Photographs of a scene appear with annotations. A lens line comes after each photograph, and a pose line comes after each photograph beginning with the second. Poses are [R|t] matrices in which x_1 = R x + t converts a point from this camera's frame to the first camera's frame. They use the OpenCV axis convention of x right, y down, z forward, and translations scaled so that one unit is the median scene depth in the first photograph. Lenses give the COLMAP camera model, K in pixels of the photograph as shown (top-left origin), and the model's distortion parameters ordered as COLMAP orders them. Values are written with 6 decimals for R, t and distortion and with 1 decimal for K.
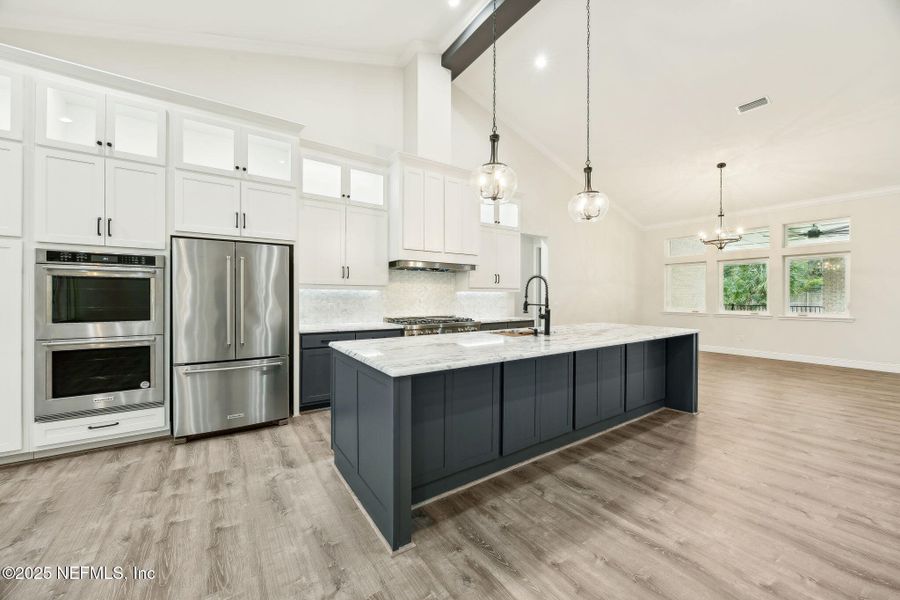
lens RADIAL K [[338.0, 0, 450.5], [0, 338.0, 297.3], [0, 0, 1]] dist [-0.000700, -0.000159]
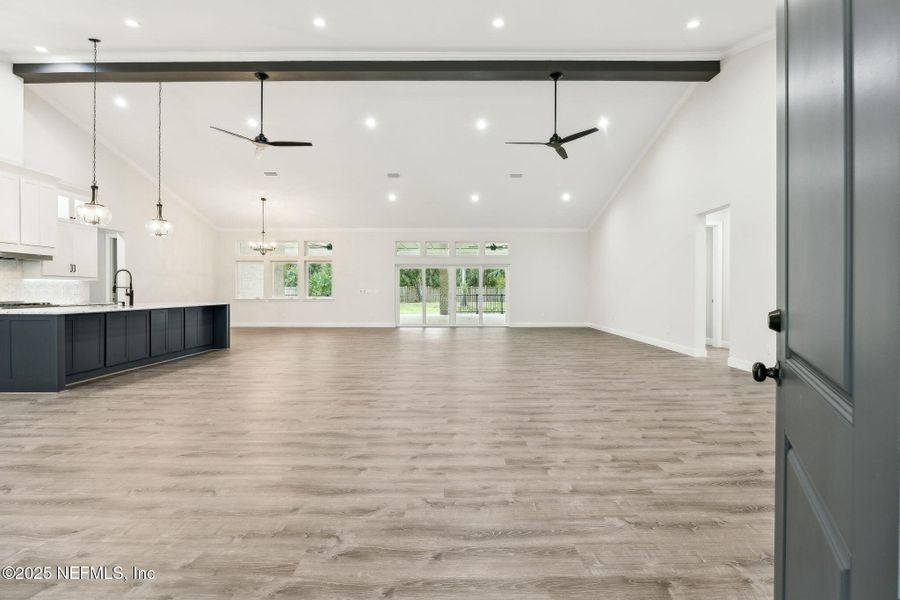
lens RADIAL K [[415.7, 0, 453.0], [0, 415.7, 294.8], [0, 0, 1]] dist [-0.015403, 0.000686]
pose [[0.563620, -0.009673, 0.825978, -0.476418], [0.003264, 0.999950, 0.009484, 0.041980], [-0.826028, -0.002649, 0.563623, -1.391946]]
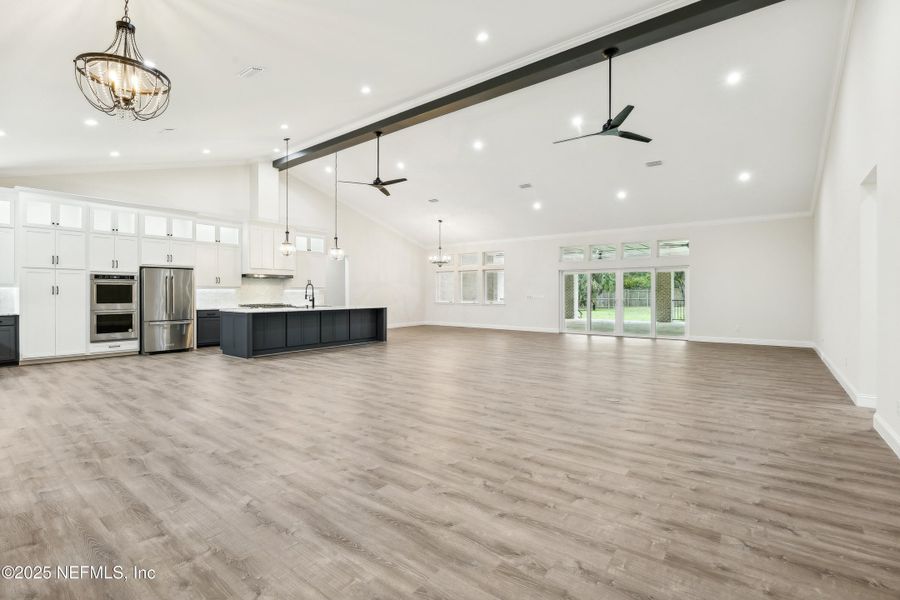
lens RADIAL K [[405.1, 0, 448.8], [0, 405.1, 297.2], [0, 0, 1]] dist [-0.018810, 0.000240]
pose [[0.951246, -0.005332, 0.308388, 0.306259], [0.002991, 0.999963, 0.008064, 0.011292], [-0.308420, -0.006749, 0.951226, -2.064711]]
